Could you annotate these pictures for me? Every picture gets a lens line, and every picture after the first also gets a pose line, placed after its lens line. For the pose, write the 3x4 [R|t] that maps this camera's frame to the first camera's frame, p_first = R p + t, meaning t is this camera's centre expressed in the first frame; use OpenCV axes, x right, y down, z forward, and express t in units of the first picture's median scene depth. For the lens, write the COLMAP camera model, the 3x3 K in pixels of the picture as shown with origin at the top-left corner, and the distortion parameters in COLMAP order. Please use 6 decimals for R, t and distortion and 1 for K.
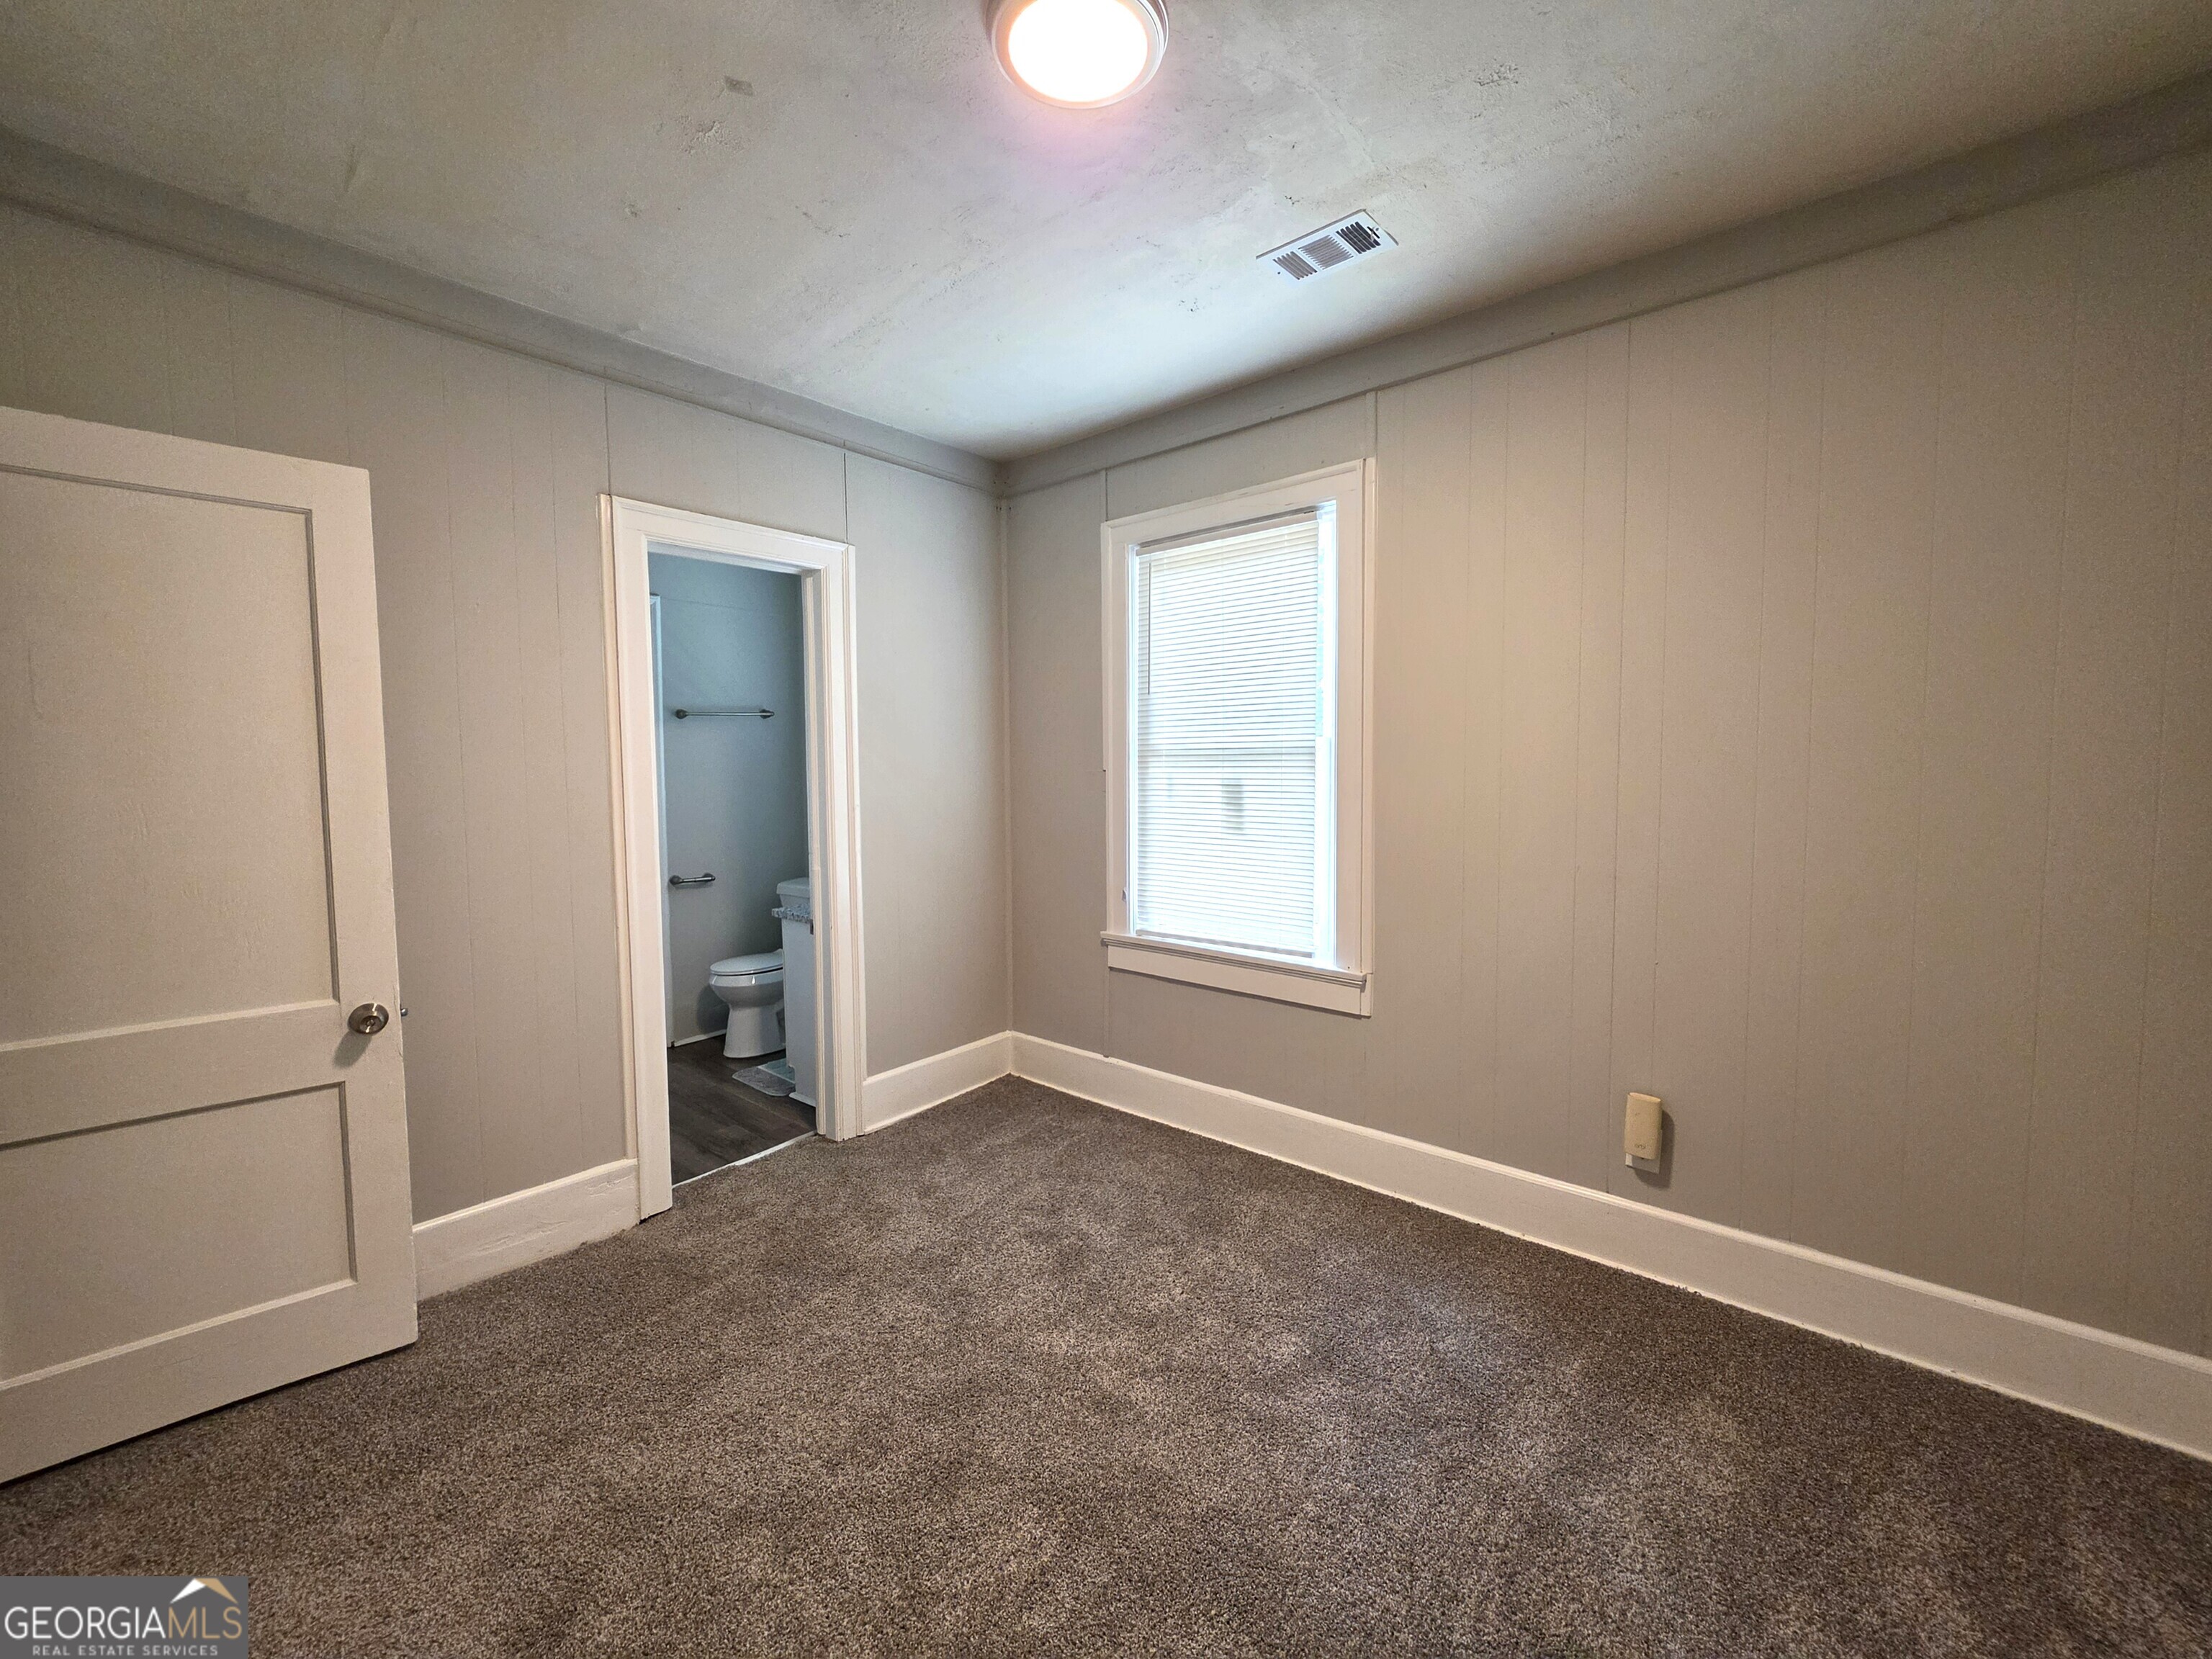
lens RADIAL K [[885.9, 0, 1101.1], [0, 885.9, 820.6], [0, 0, 1]] dist [-0.000341, 0.000003]
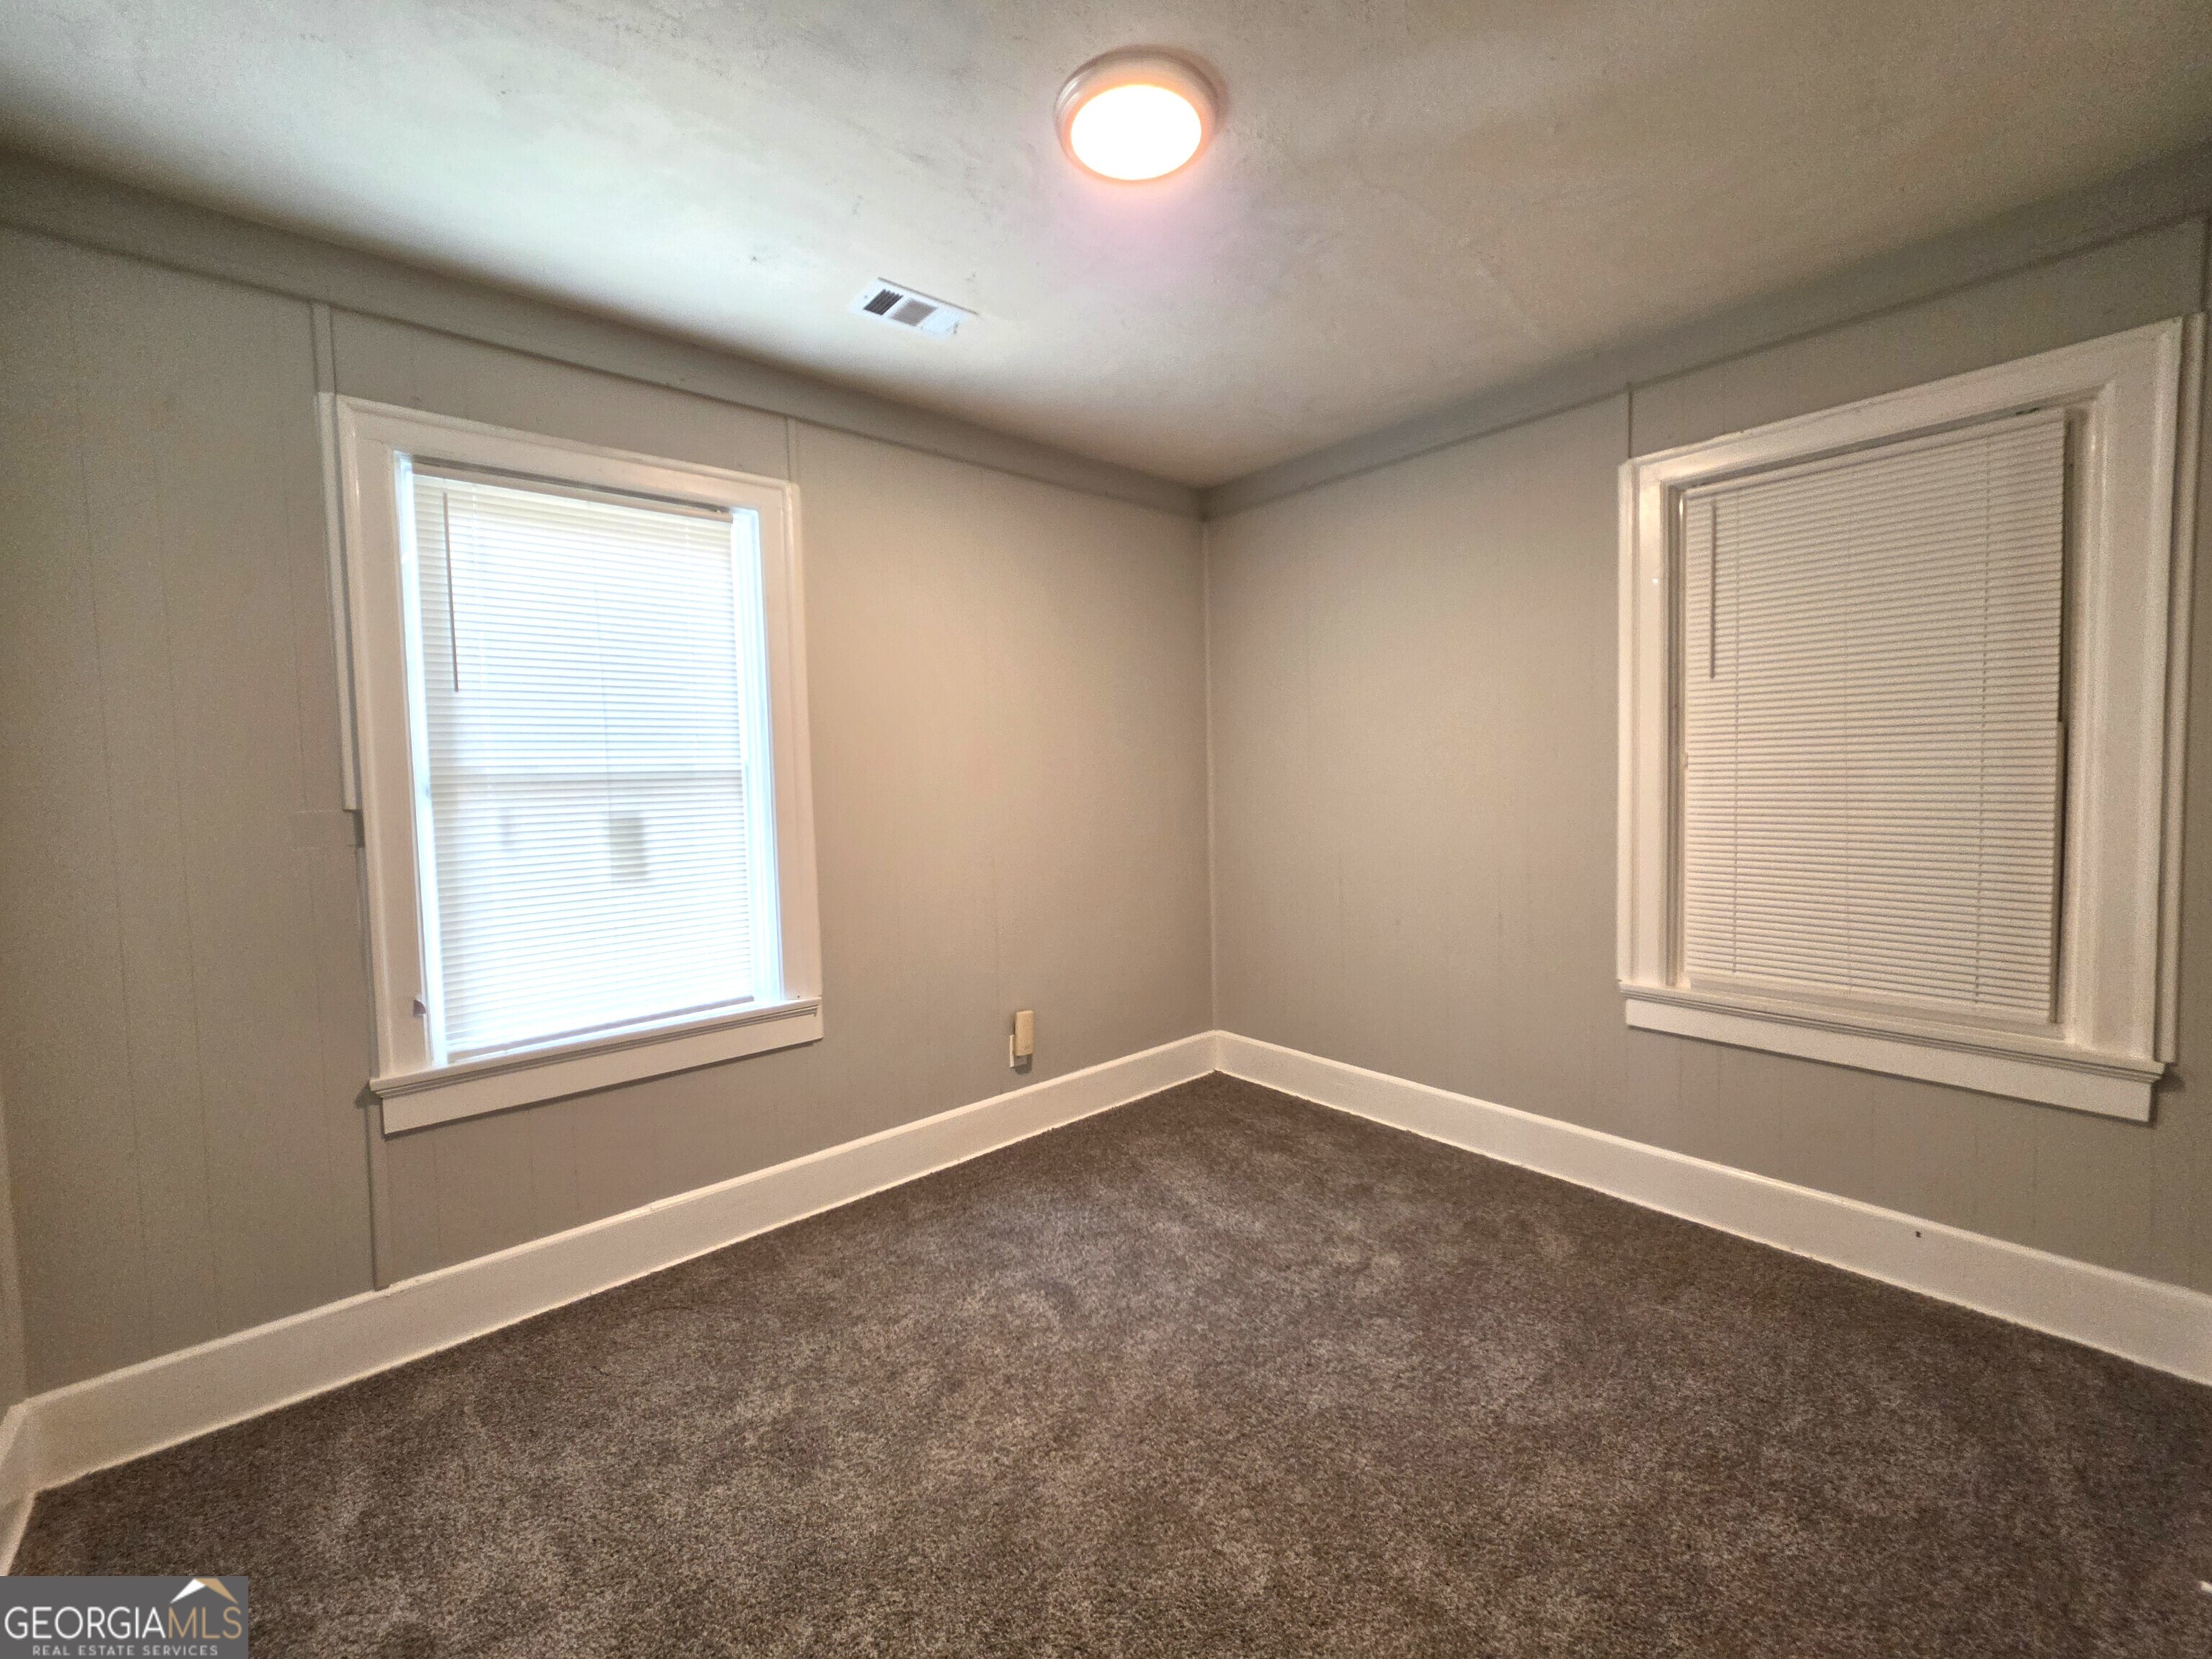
lens RADIAL K [[885.9, 0, 1101.1], [0, 885.9, 820.6], [0, 0, 1]] dist [-0.000341, 0.000003]
pose [[0.146000, -0.048106, 0.988114, -0.565983], [0.089484, 0.995365, 0.035237, -0.028287], [-0.985229, 0.083276, 0.149628, 0.462403]]
